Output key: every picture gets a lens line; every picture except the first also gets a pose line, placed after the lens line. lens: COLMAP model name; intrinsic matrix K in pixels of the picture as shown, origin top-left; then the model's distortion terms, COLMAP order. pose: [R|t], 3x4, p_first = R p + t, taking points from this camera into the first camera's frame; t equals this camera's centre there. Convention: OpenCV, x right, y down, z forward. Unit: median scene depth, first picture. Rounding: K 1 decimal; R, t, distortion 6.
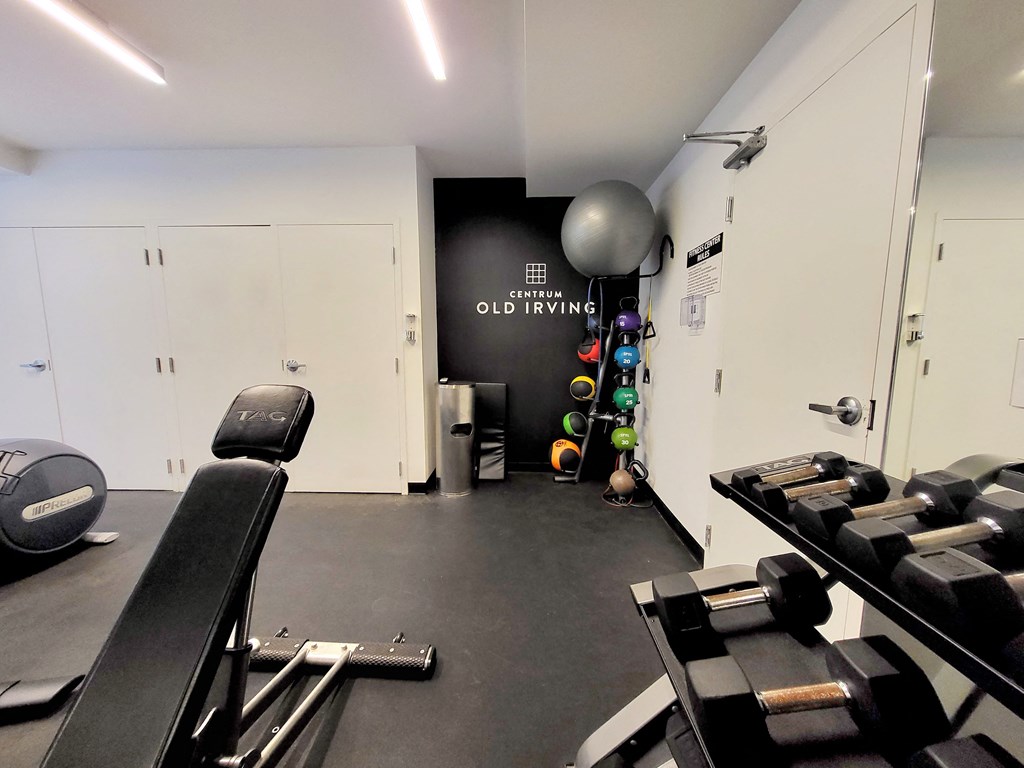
lens RADIAL K [[415.9, 0, 510.6], [0, 415.9, 383.4], [0, 0, 1]] dist [0.003564, 0.000038]
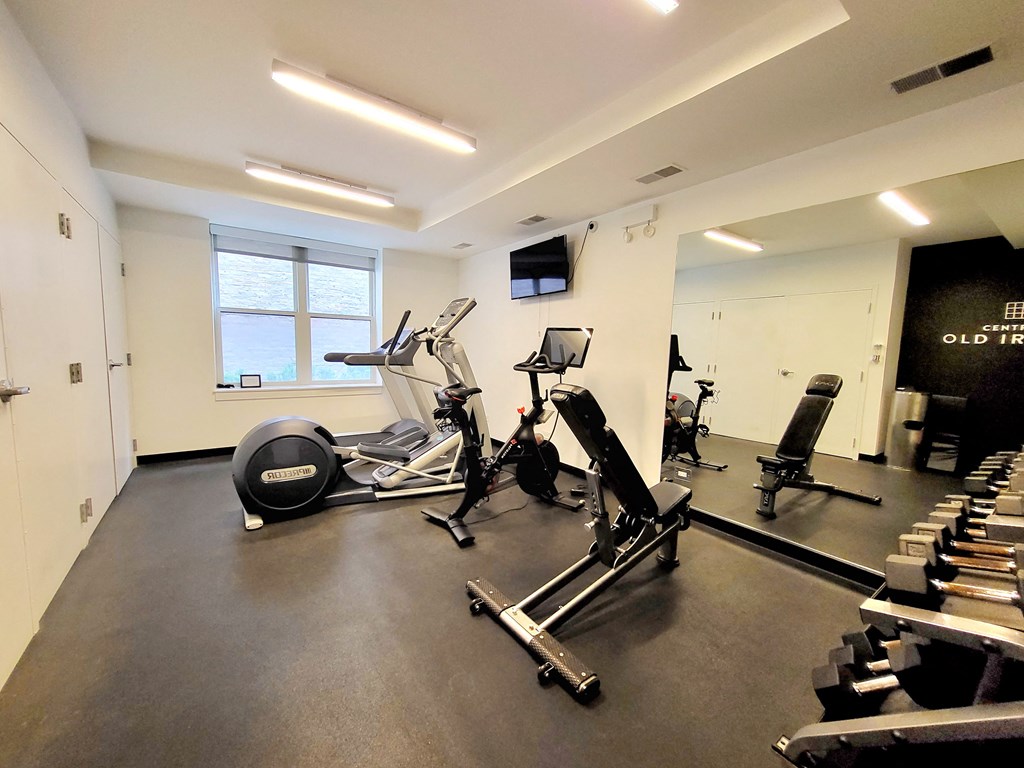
lens RADIAL K [[415.9, 0, 505.8], [0, 415.9, 384.4], [0, 0, 1]] dist [0.003564, 0.000038]
pose [[0.606864, 0.094986, -0.789109, 0.138826], [-0.117661, 0.992630, 0.028997, 0.087858], [0.786048, 0.075251, 0.613568, -0.905849]]
